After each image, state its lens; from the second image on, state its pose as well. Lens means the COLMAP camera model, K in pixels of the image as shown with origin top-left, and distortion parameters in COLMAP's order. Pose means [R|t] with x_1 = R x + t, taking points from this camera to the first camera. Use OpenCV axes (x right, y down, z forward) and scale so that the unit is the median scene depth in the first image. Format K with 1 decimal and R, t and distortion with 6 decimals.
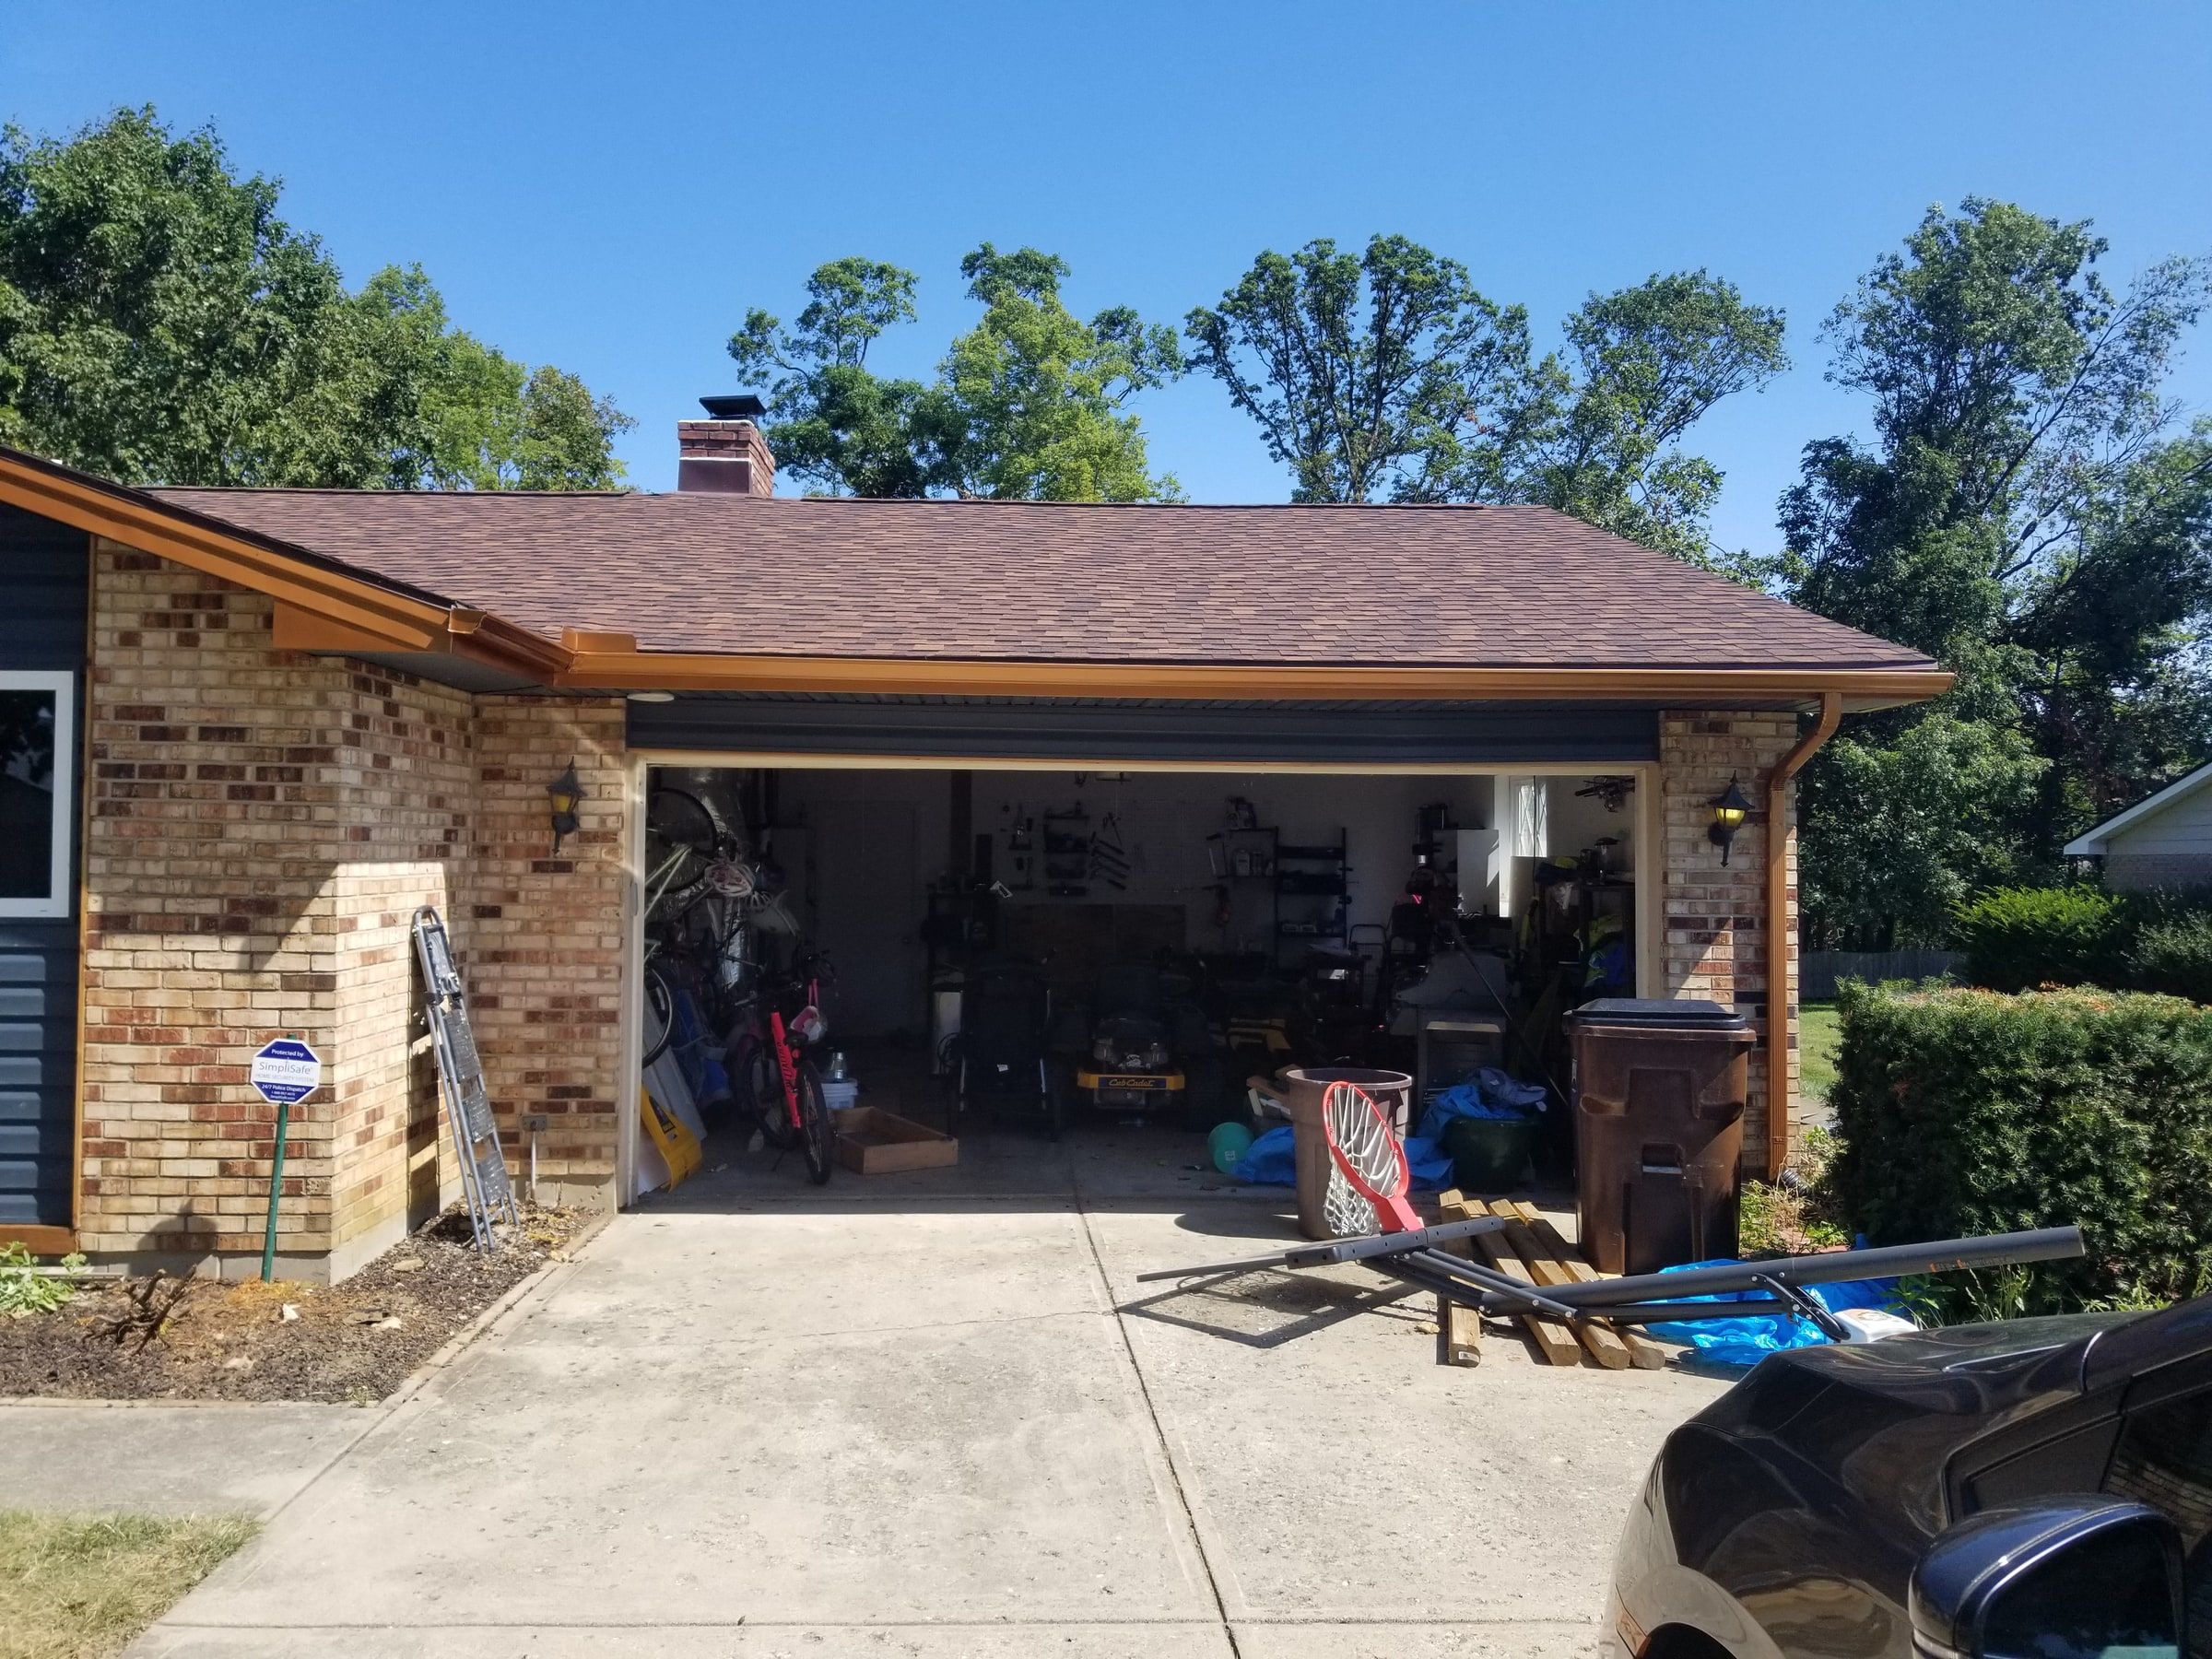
lens RADIAL K [[1726.2, 0, 1062.0], [0, 1726.2, 824.3], [0, 0, 1]] dist [0.040034, -0.072873]
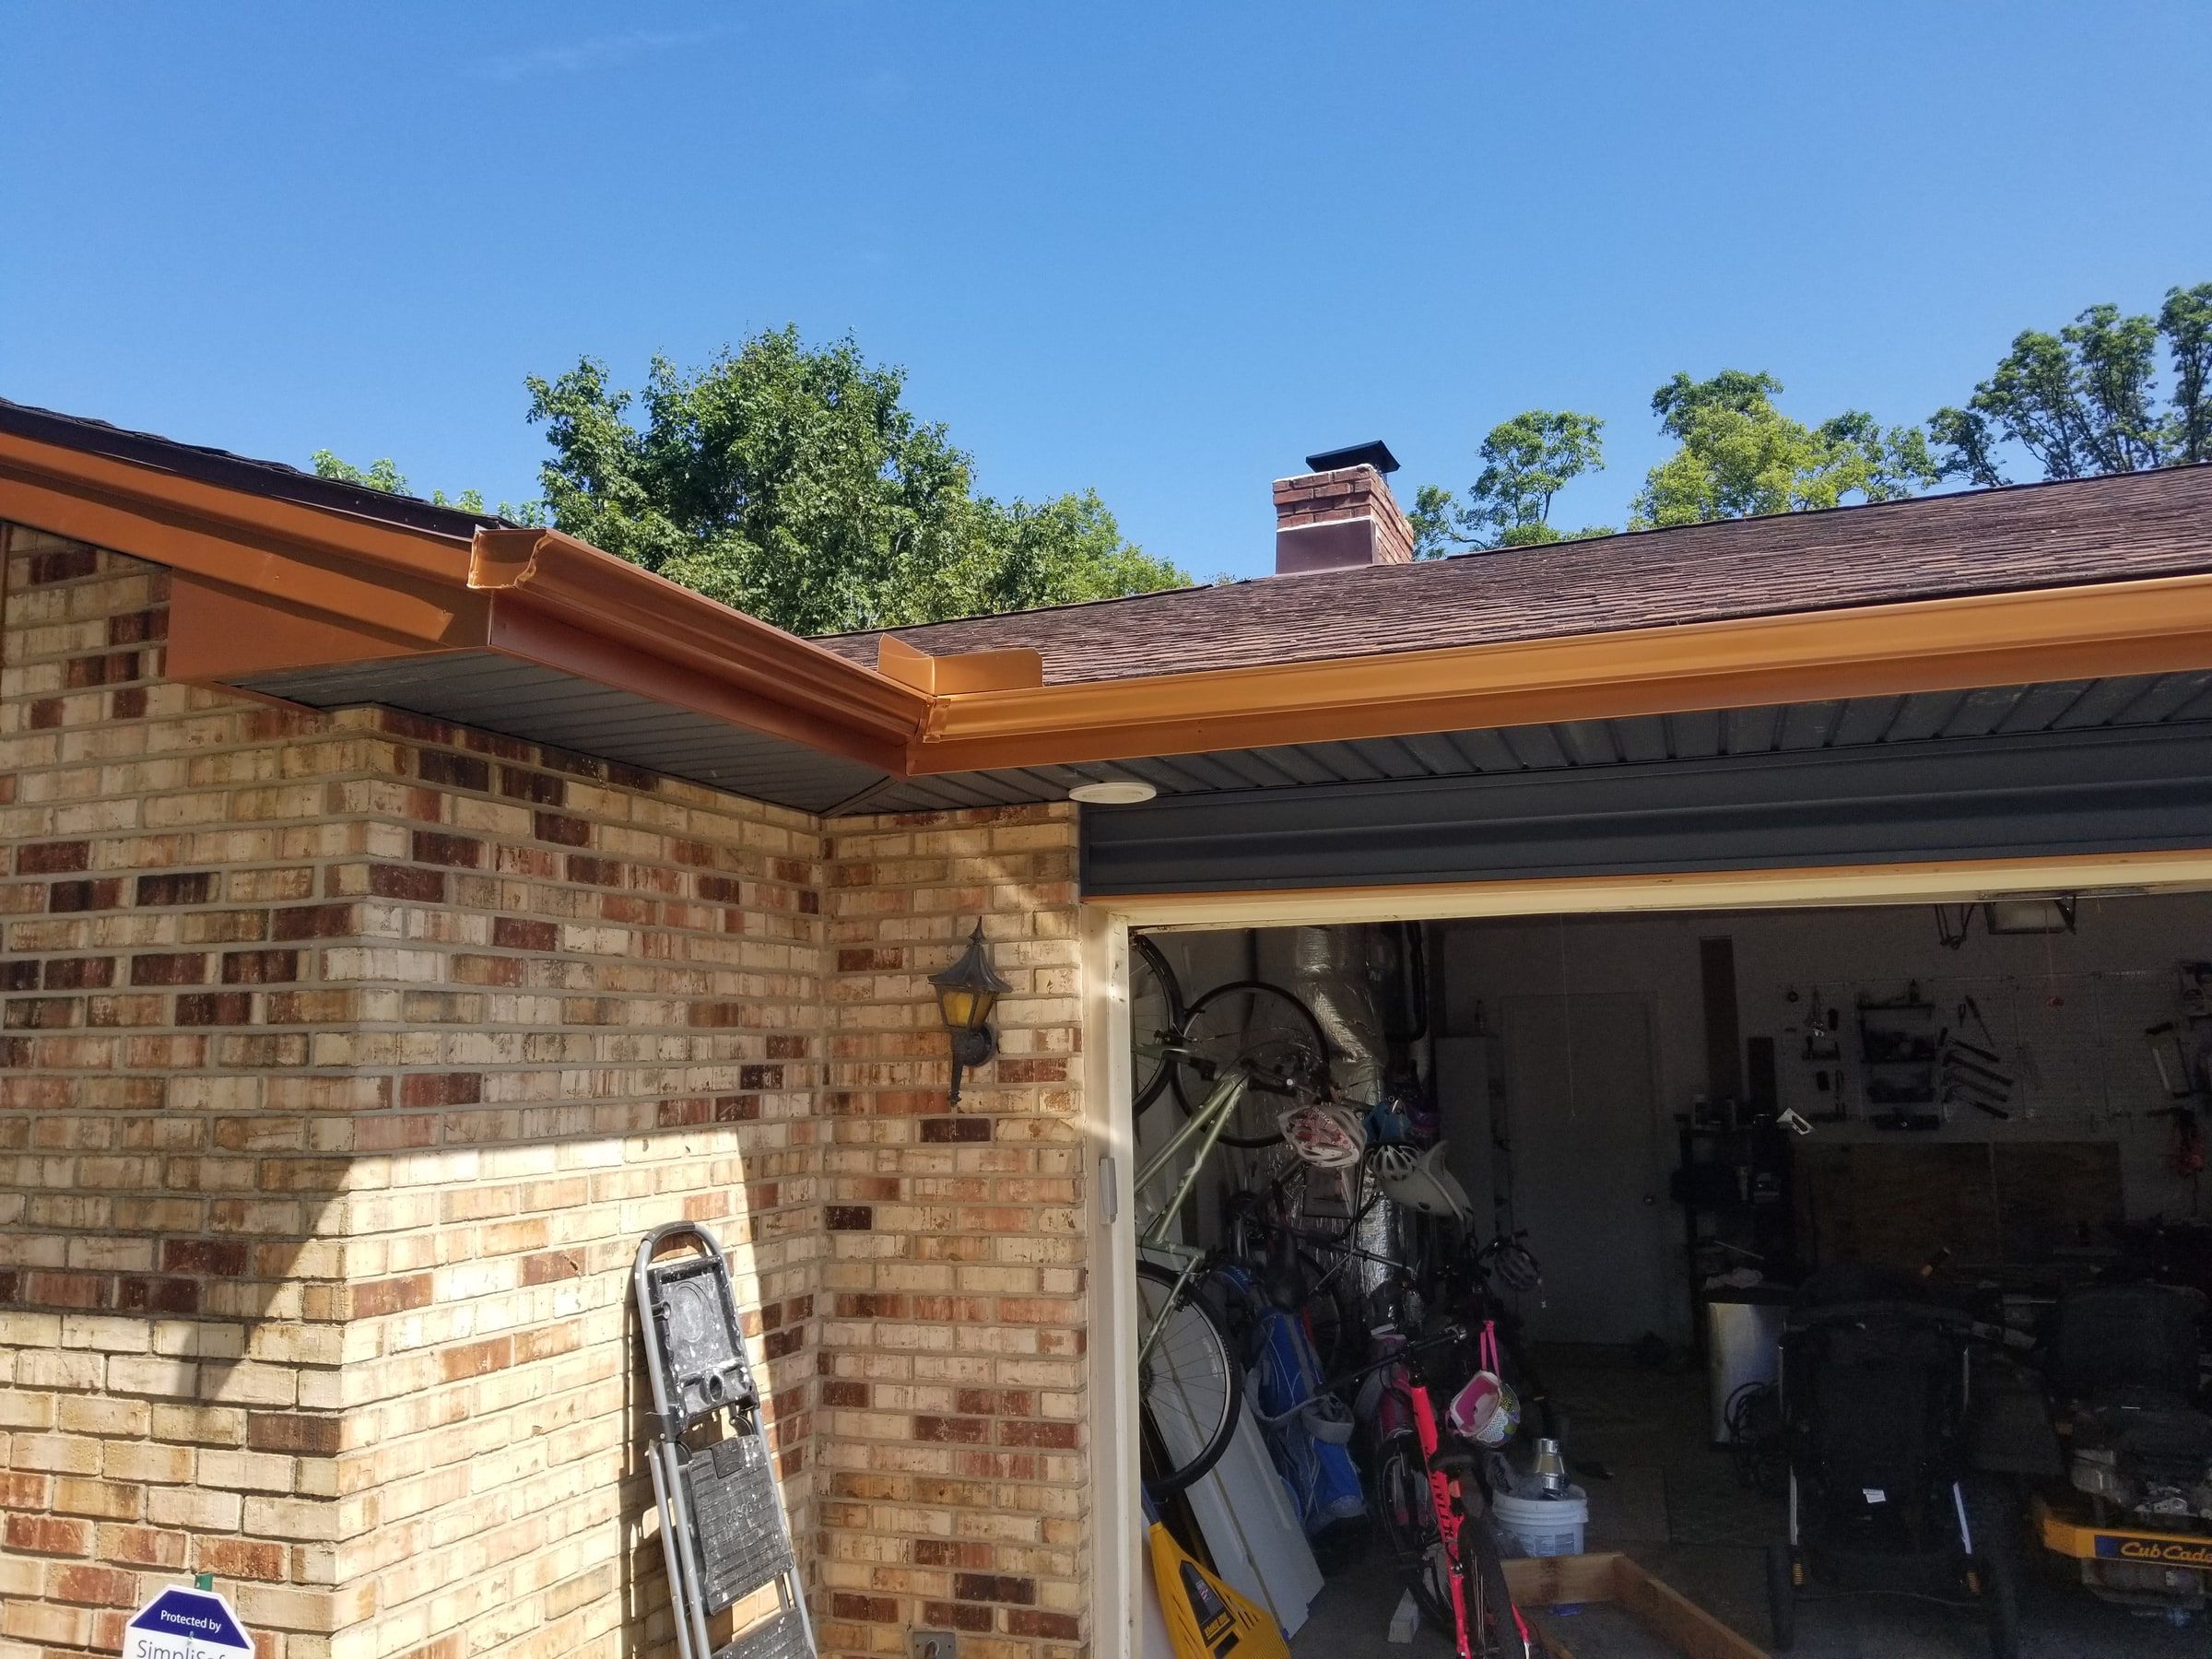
lens RADIAL K [[1728.6, 0, 1106.0], [0, 1728.6, 829.5], [0, 0, 1]] dist [0.079377, -0.126606]
pose [[0.928068, -0.077801, -0.364194, -0.019596], [0.035001, 0.991828, -0.122687, 0.000069], [0.370763, 0.101115, 0.923207, 0.191854]]
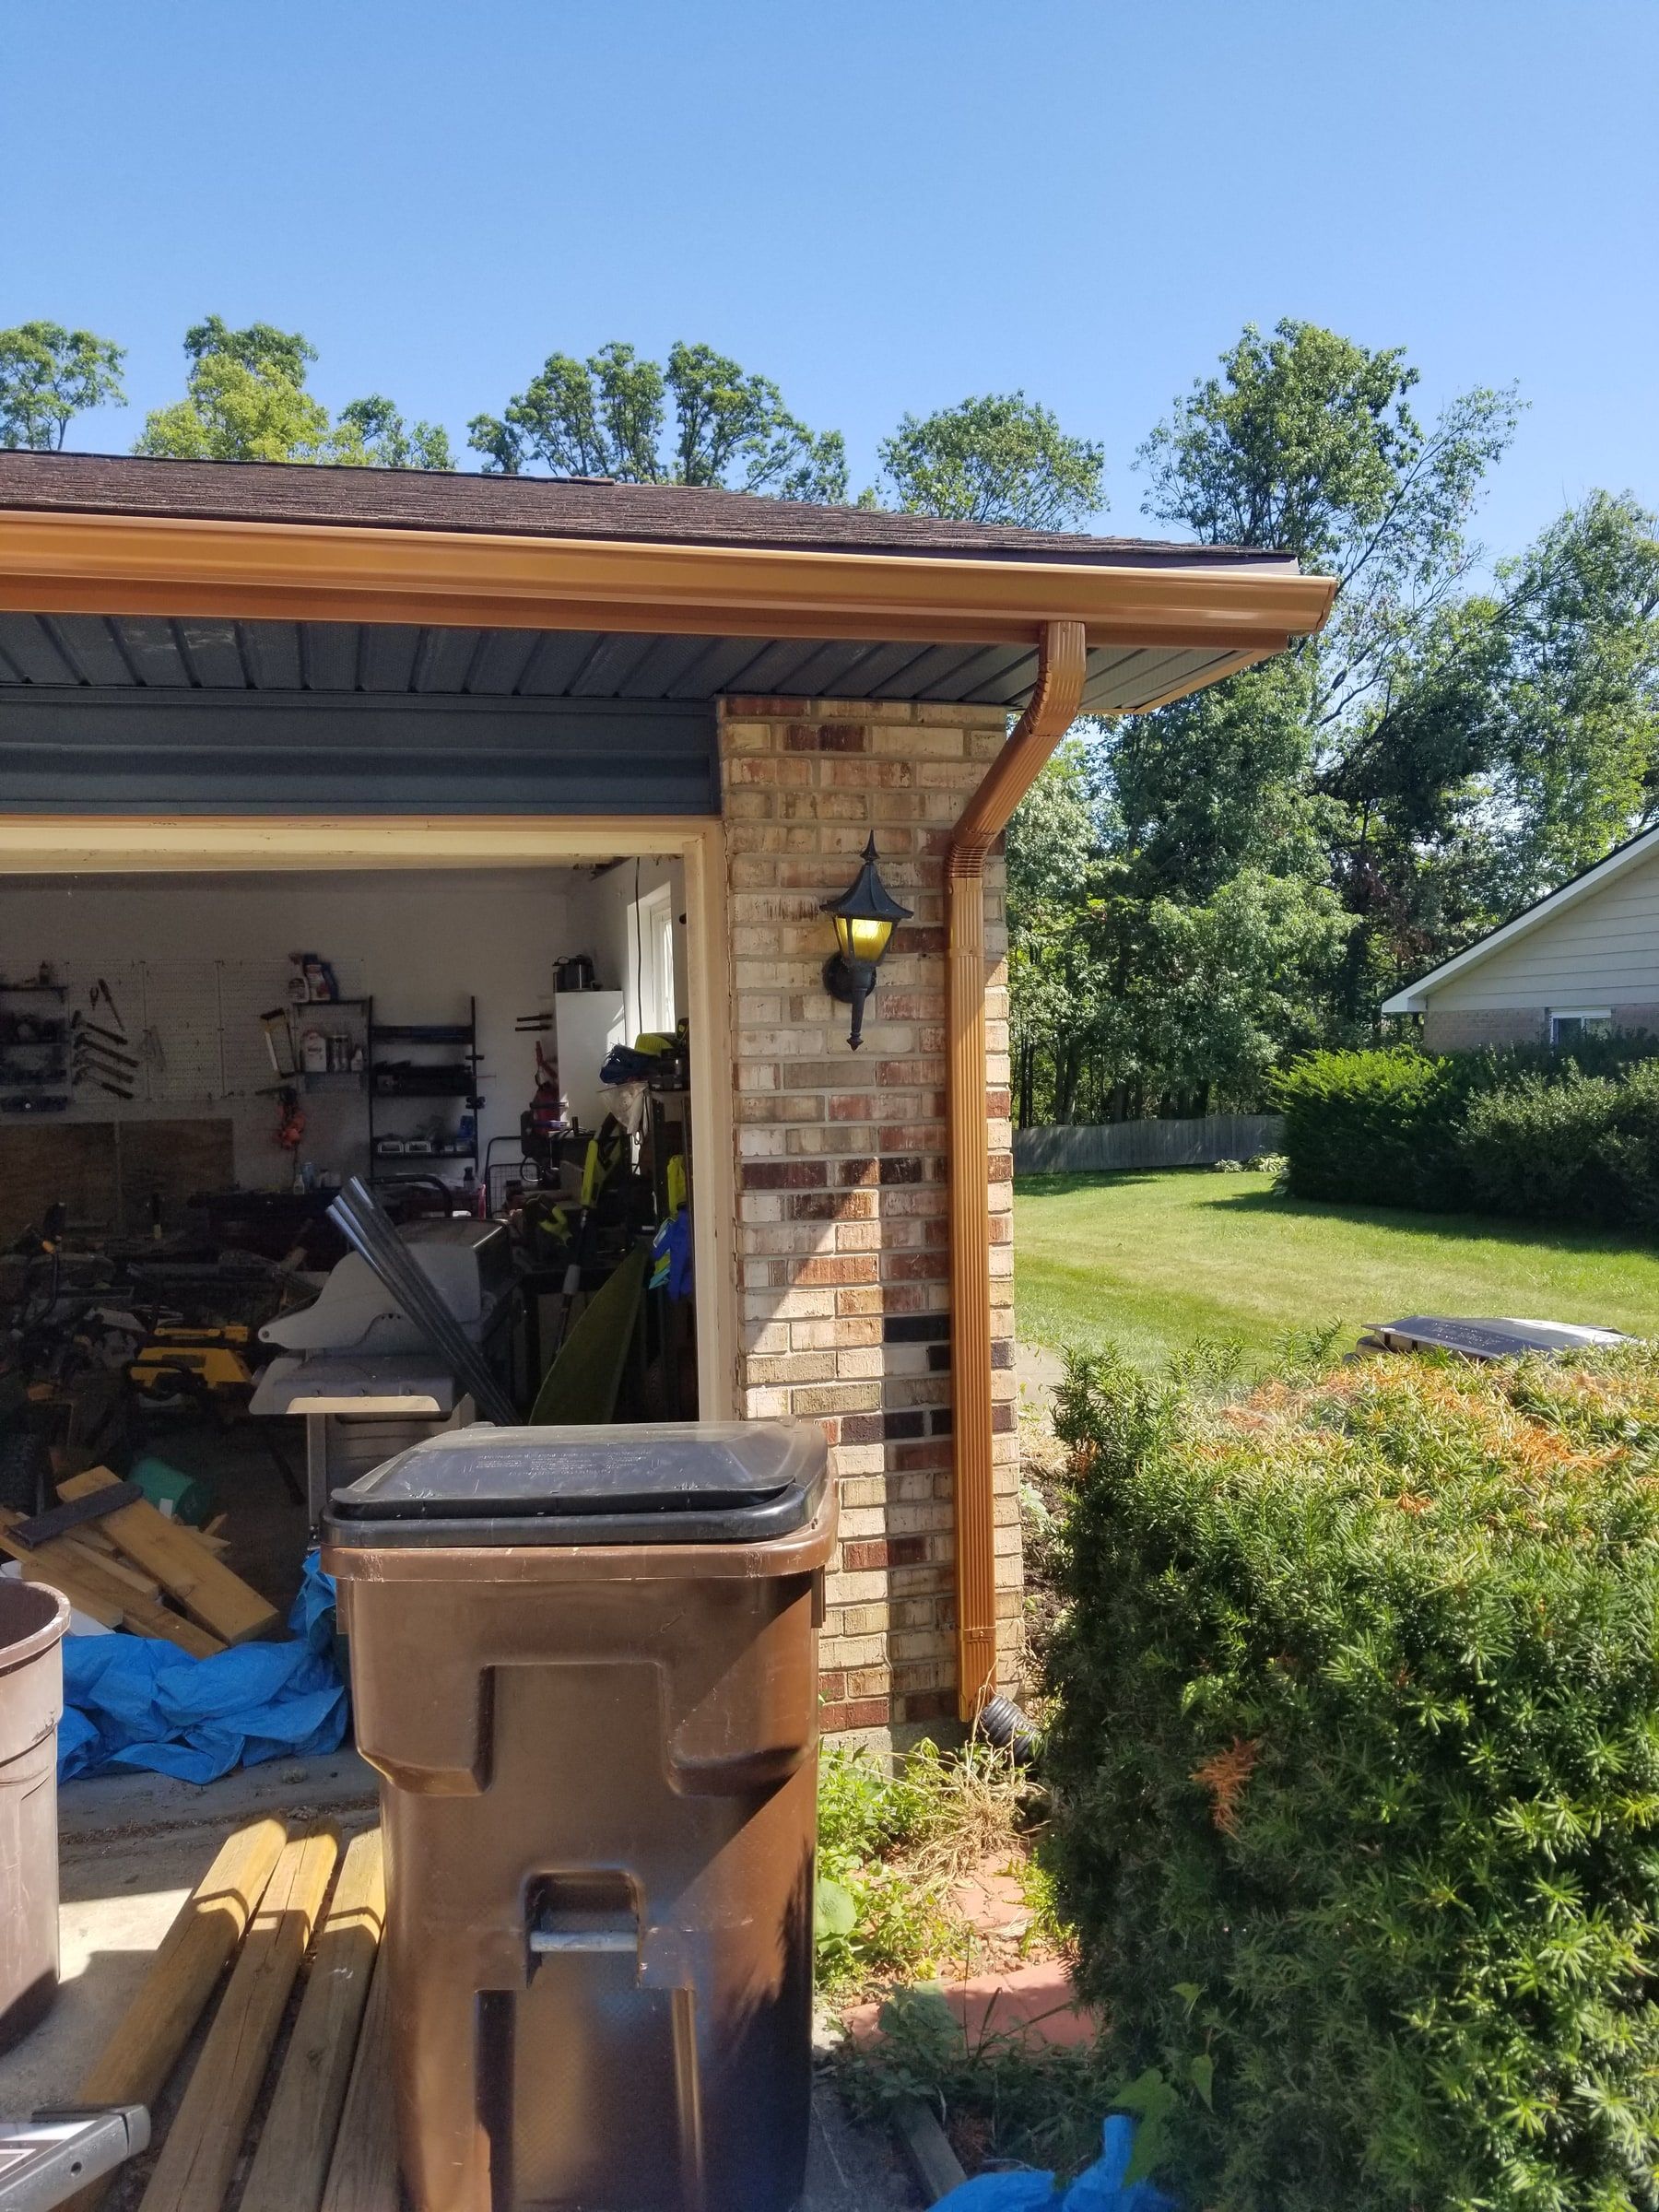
lens RADIAL K [[1715.3, 0, 821.6], [0, 1715.3, 1139.3], [0, 0, 1]] dist [0.110687, -0.206621]
pose [[0.974180, -0.039886, 0.222221, 0.100517], [0.022432, 0.996500, 0.080524, 0.004326], [-0.224655, -0.073460, 0.971666, 0.208262]]
